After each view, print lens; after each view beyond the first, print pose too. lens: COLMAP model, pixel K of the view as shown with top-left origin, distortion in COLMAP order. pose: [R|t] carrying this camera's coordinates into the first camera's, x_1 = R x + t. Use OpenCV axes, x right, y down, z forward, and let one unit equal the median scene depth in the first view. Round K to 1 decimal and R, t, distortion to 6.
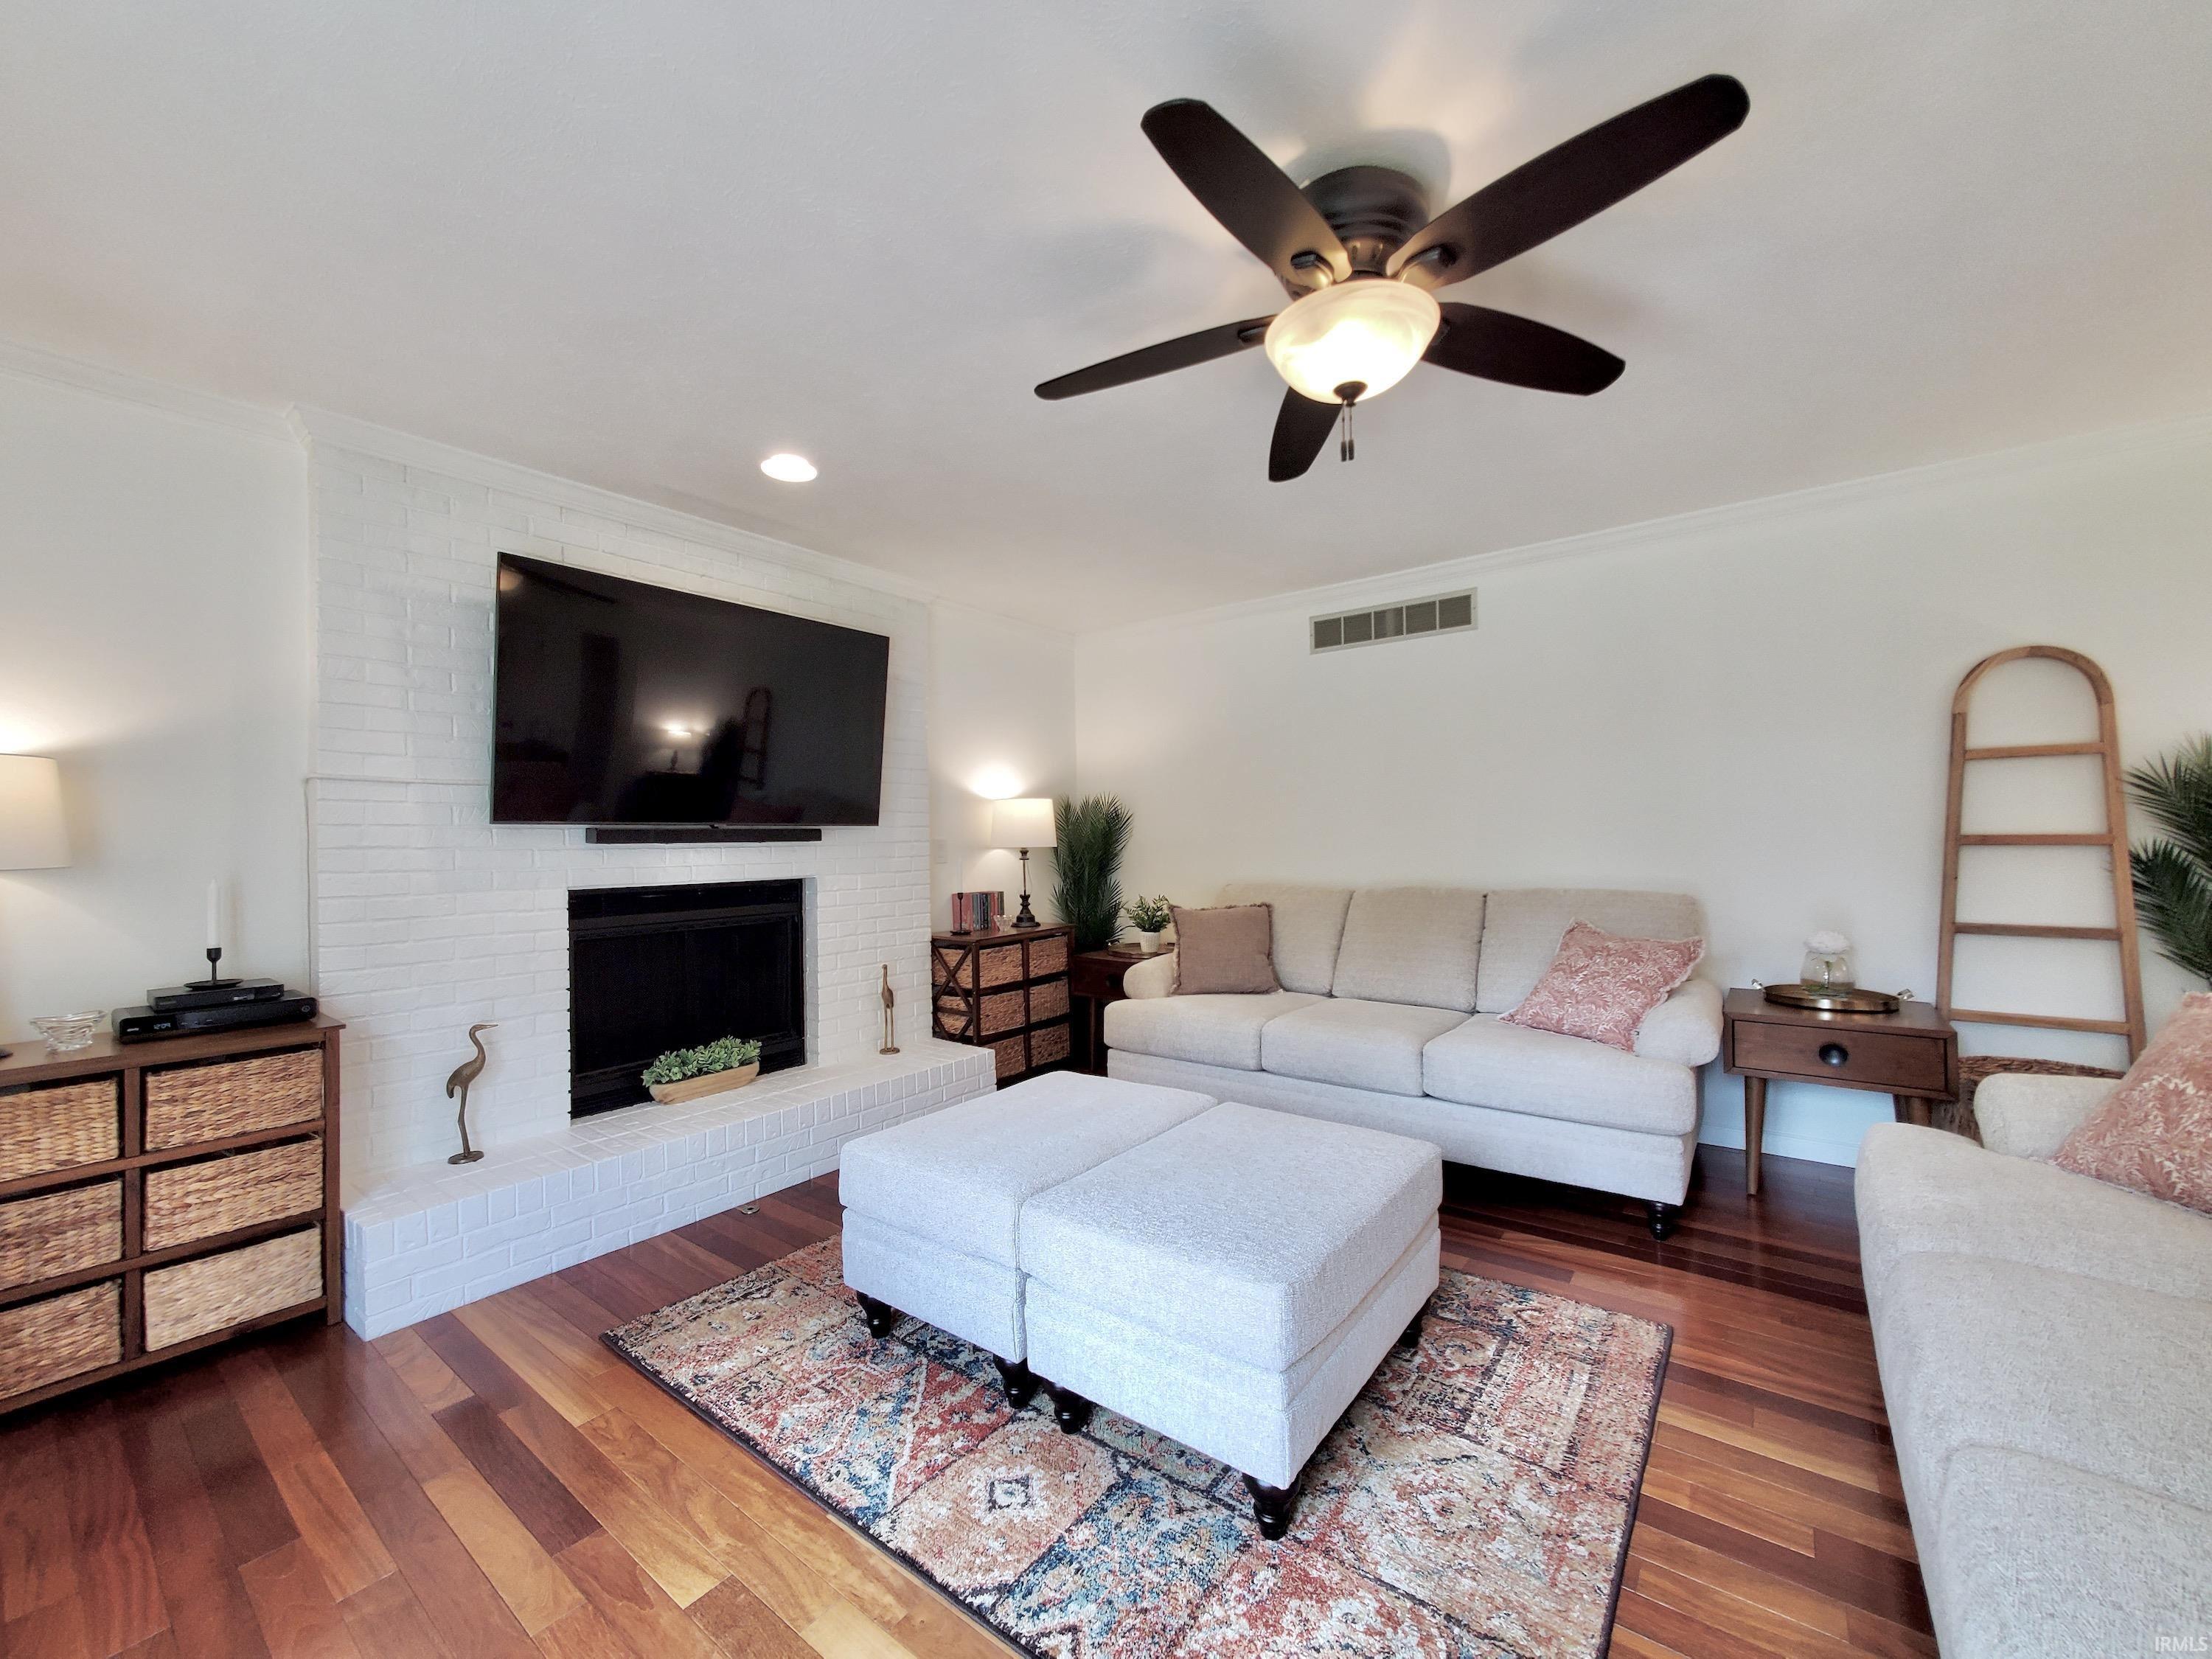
lens RADIAL K [[871.9, 0, 1117.3], [0, 871.9, 834.3], [0, 0, 1]] dist [-0.001381, -0.002188]
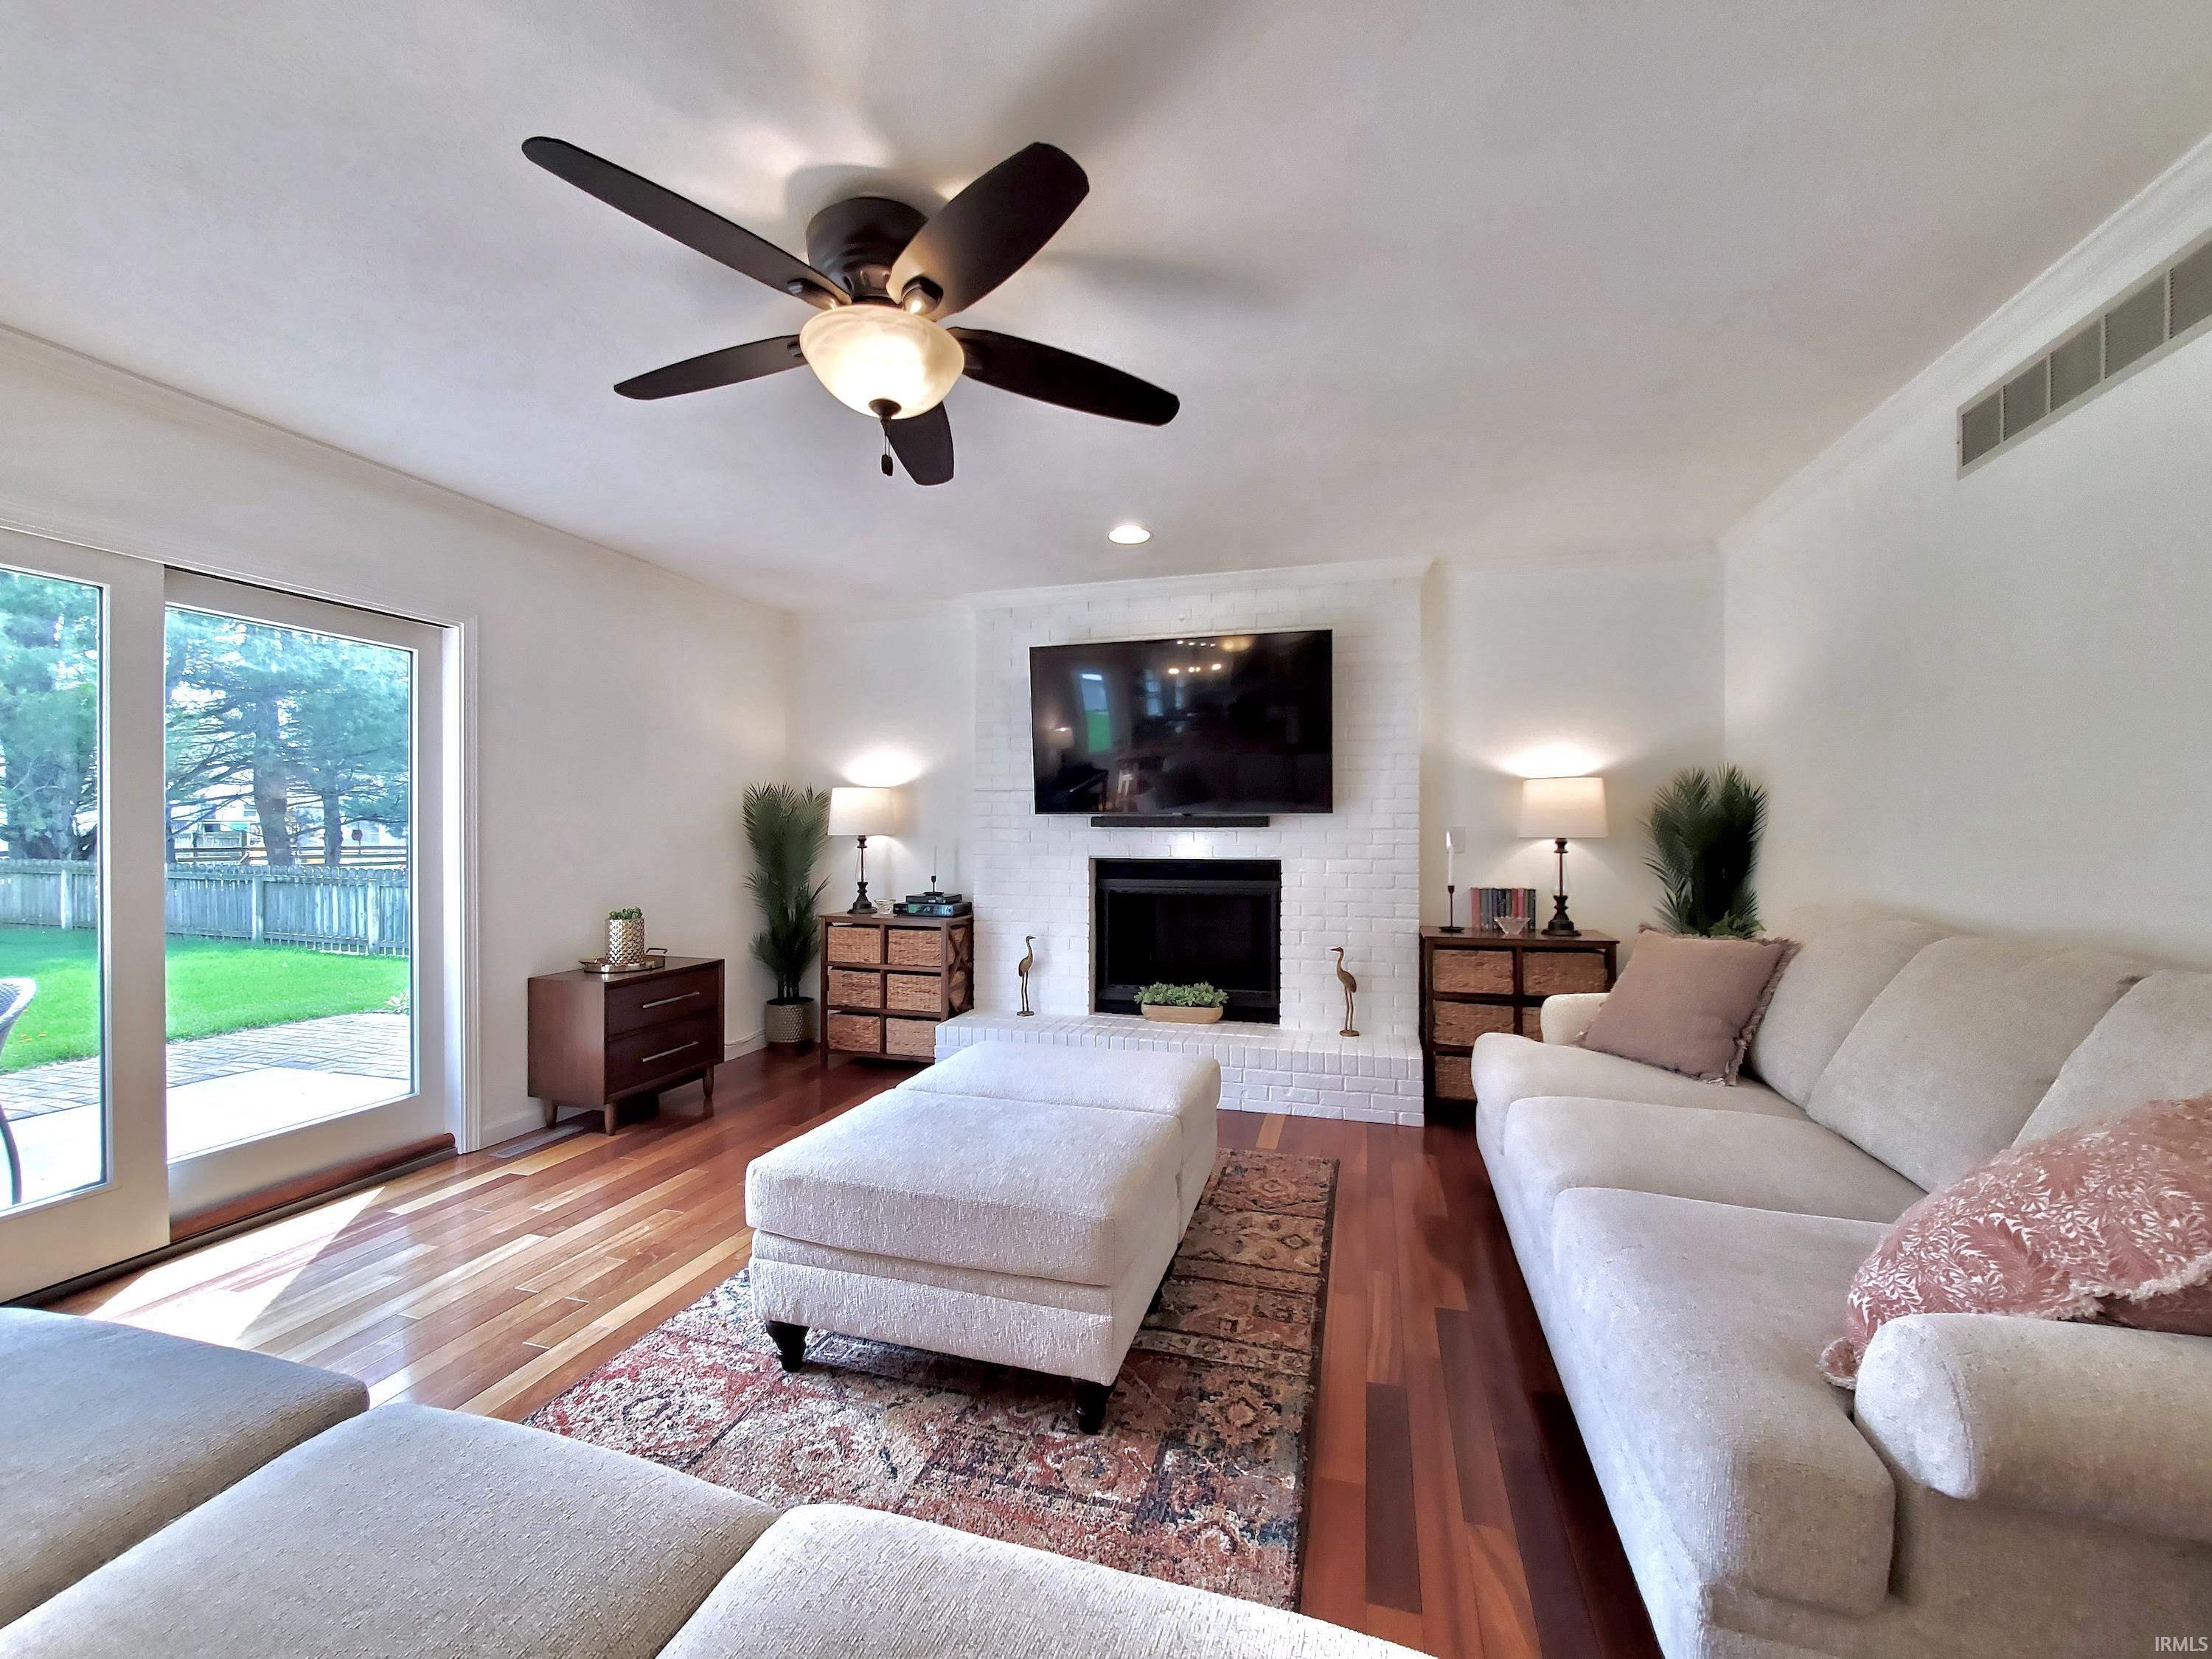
lens RADIAL K [[871.9, 0, 1116.6], [0, 871.9, 833.5], [0, 0, 1]] dist [-0.001381, -0.002188]
pose [[0.355382, 0.019591, -0.934516, 0.818563], [0.001130, 0.999771, 0.021389, -0.010454], [0.934721, -0.008657, 0.355278, 0.527554]]
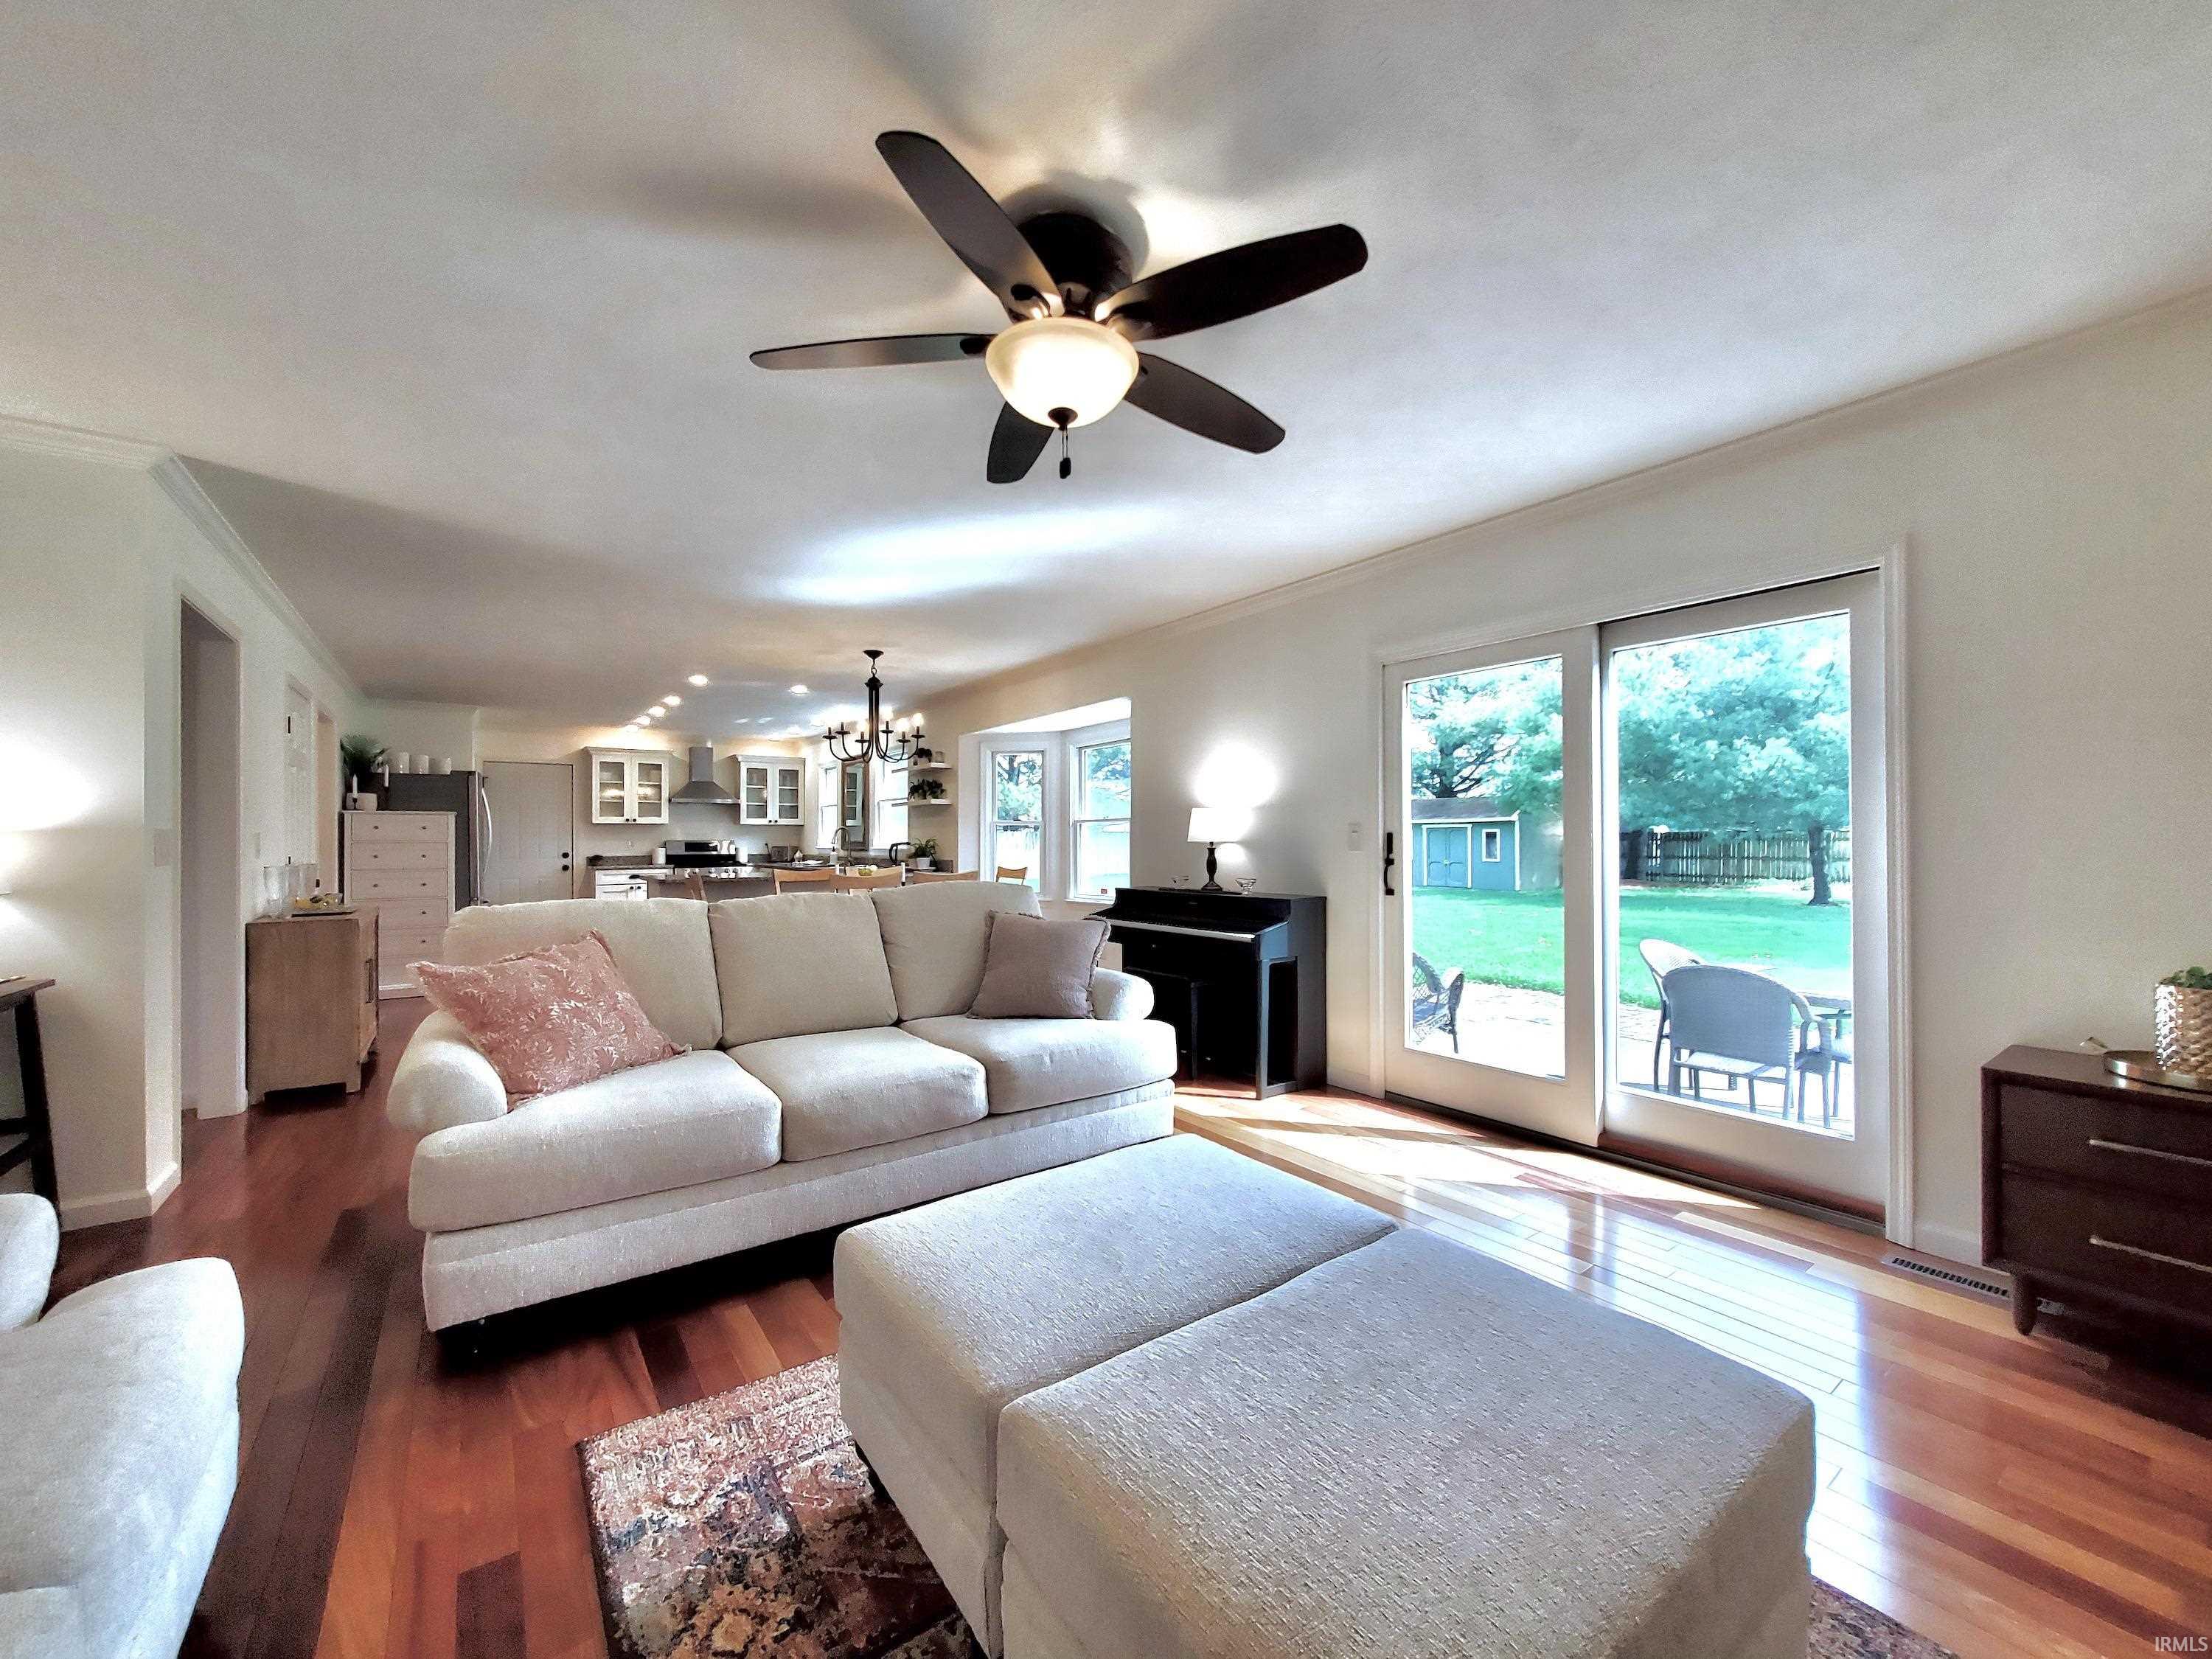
lens RADIAL K [[871.9, 0, 1121.0], [0, 871.9, 833.0], [0, 0, 1]] dist [-0.001381, -0.002188]
pose [[-0.956871, 0.023859, 0.289531, -0.107001], [0.018381, 0.999597, -0.021627, 0.025397], [-0.289931, -0.015372, -0.956924, 1.244236]]
